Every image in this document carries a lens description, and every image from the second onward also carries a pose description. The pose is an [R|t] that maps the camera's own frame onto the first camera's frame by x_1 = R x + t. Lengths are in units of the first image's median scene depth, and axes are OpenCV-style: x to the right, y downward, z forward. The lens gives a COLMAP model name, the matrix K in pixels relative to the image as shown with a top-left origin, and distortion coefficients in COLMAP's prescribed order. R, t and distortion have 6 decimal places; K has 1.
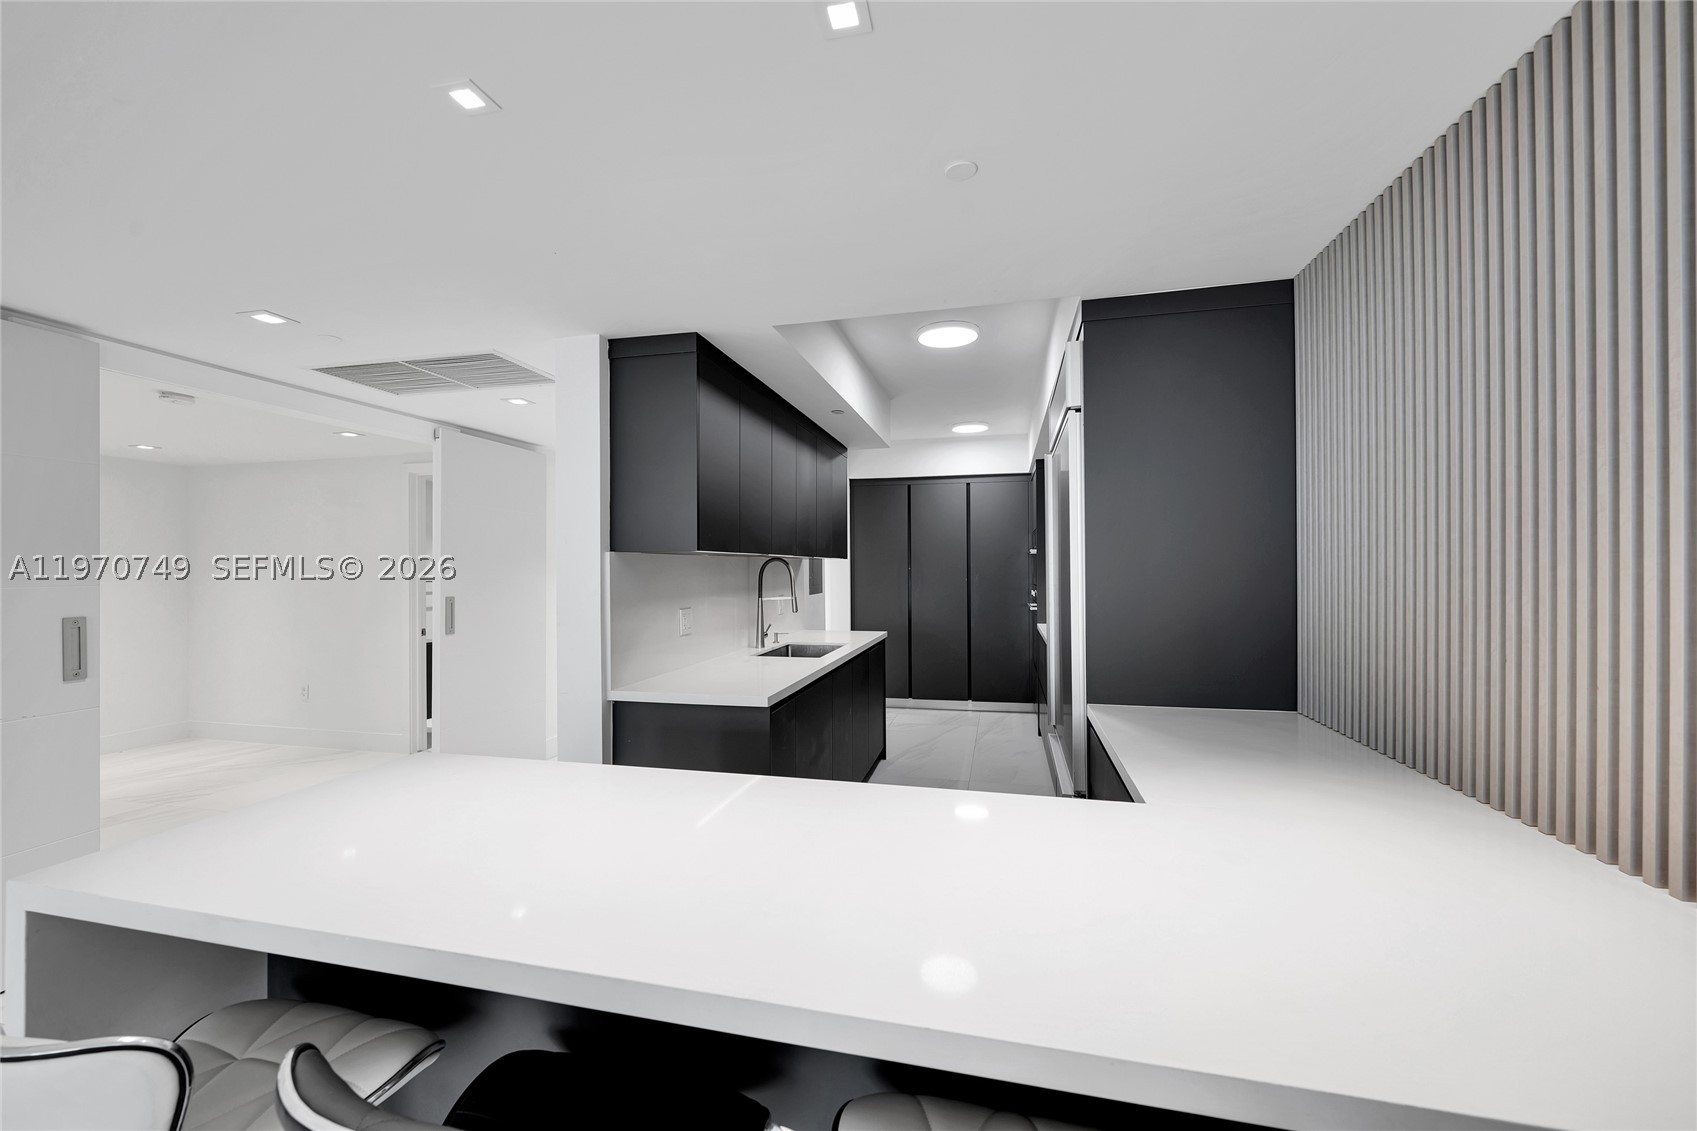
lens RADIAL K [[669.6, 0, 846.7], [0, 669.6, 569.0], [0, 0, 1]] dist [-0.000550, -0.000165]
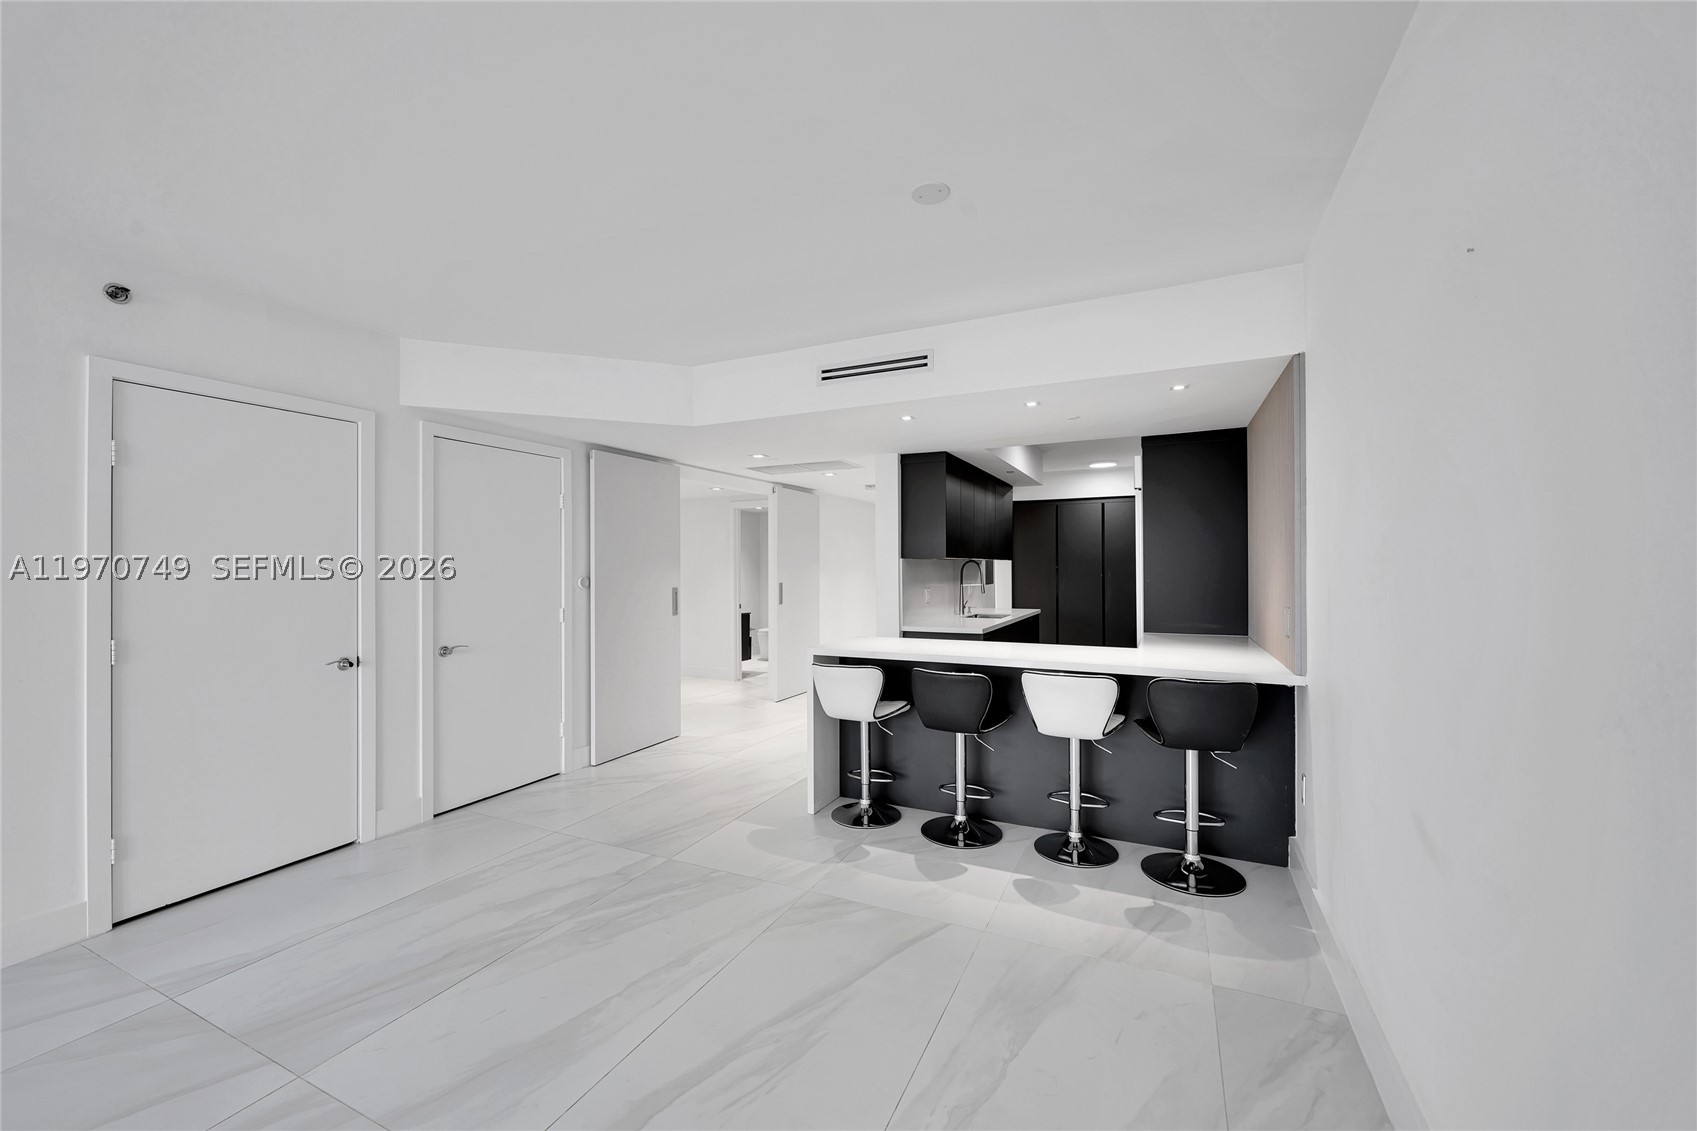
lens RADIAL K [[669.6, 0, 841.5], [0, 669.6, 562.4], [0, 0, 1]] dist [-0.000550, -0.000165]
pose [[0.975386, -0.000174, -0.220506, -0.052327], [-0.001715, 0.999963, -0.008373, 0.002997], [0.220499, 0.008545, 0.975350, -0.666395]]
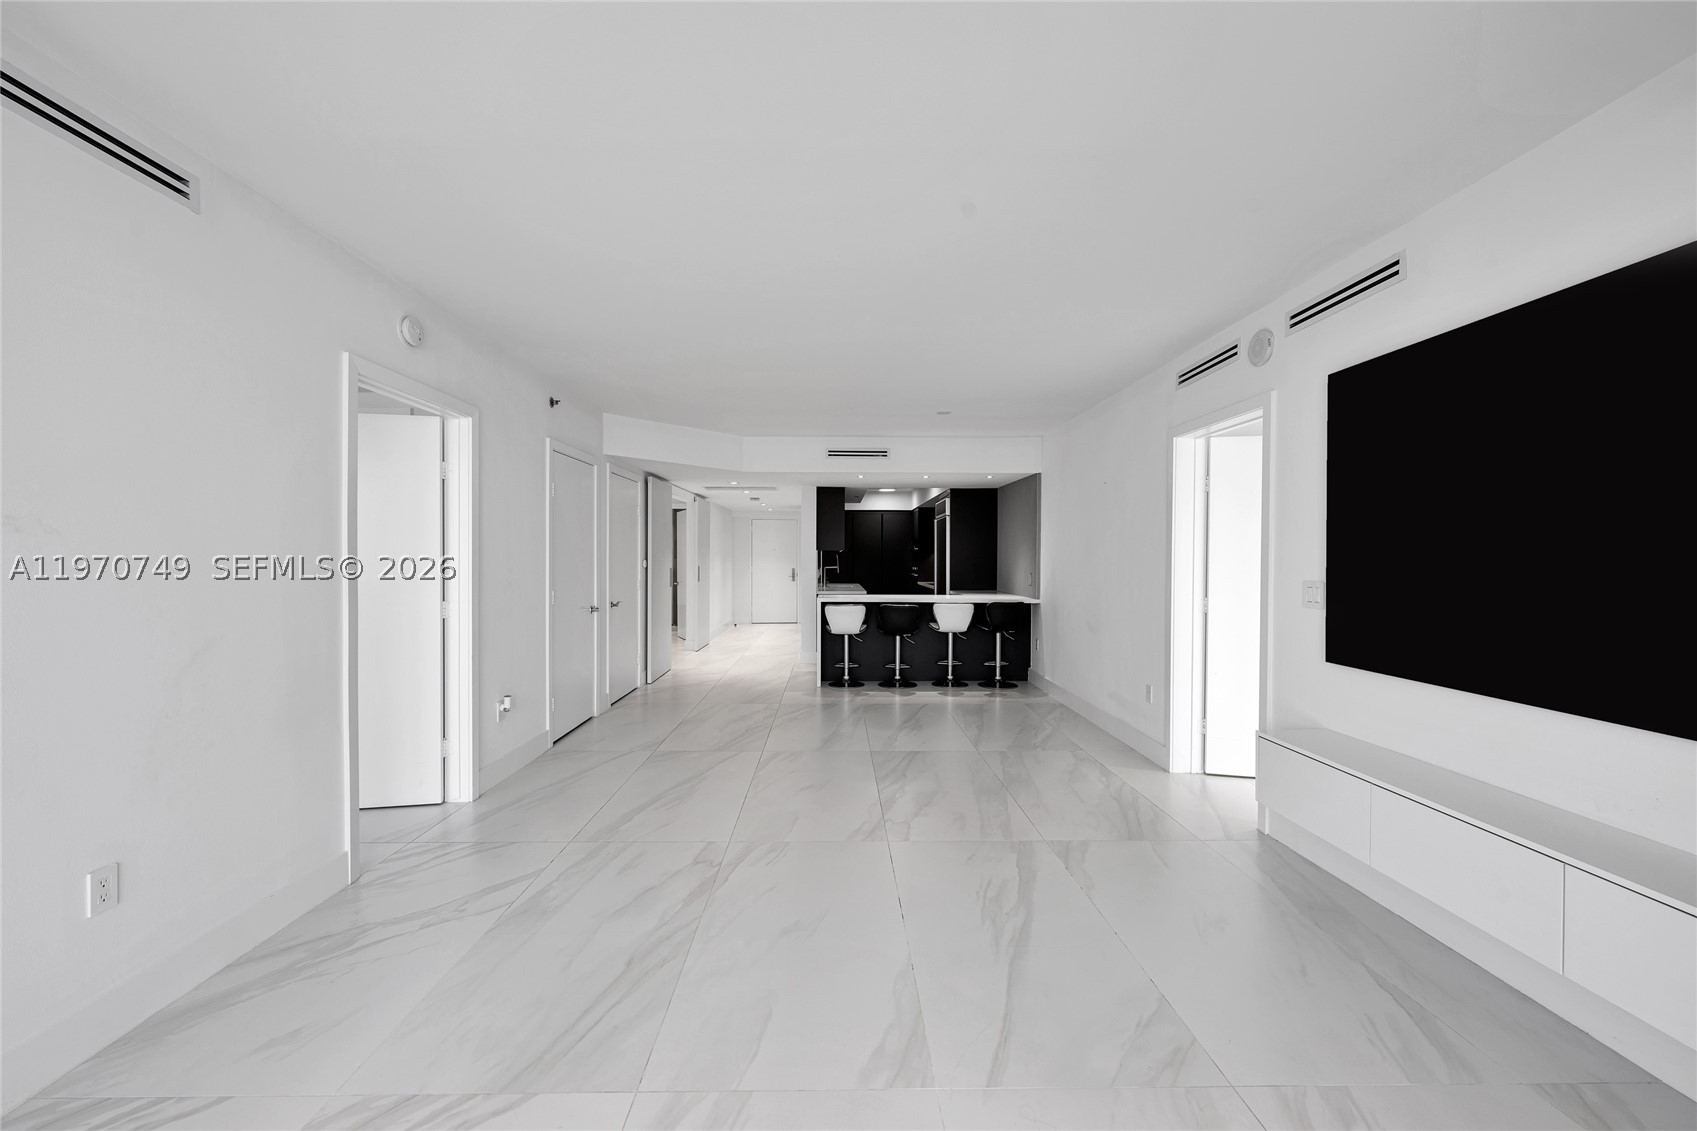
lens RADIAL K [[669.6, 0, 842.1], [0, 669.6, 572.9], [0, 0, 1]] dist [-0.000550, -0.000165]
pose [[0.970946, 0.004121, 0.239262, -0.667666], [-0.009661, 0.999712, 0.021986, 0.009234], [-0.239102, -0.023658, 0.970706, -1.481038]]
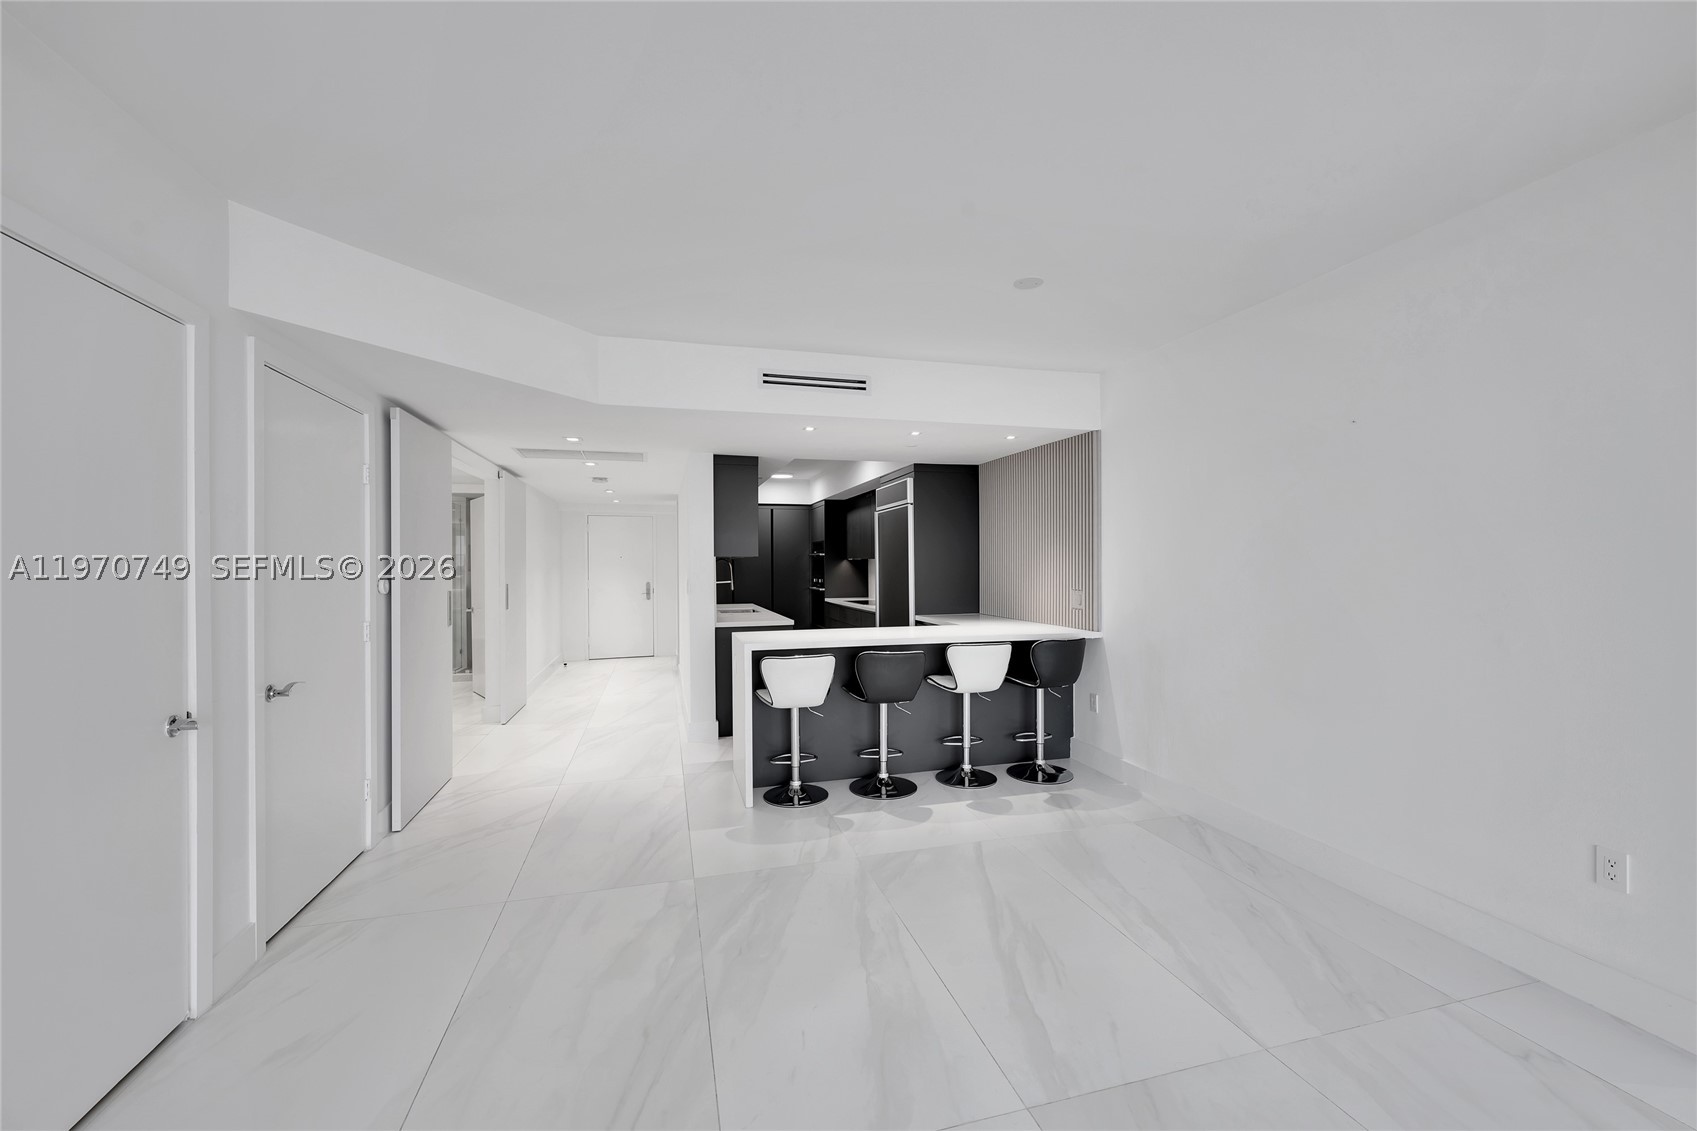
lens RADIAL K [[669.6, 0, 841.2], [0, 669.6, 564.6], [0, 0, 1]] dist [-0.000550, -0.000165]
pose [[0.881645, 0.000559, 0.471913, -0.638306], [0.001159, 0.999994, -0.003349, 0.004914], [-0.471912, 0.003500, 0.881639, -0.663036]]
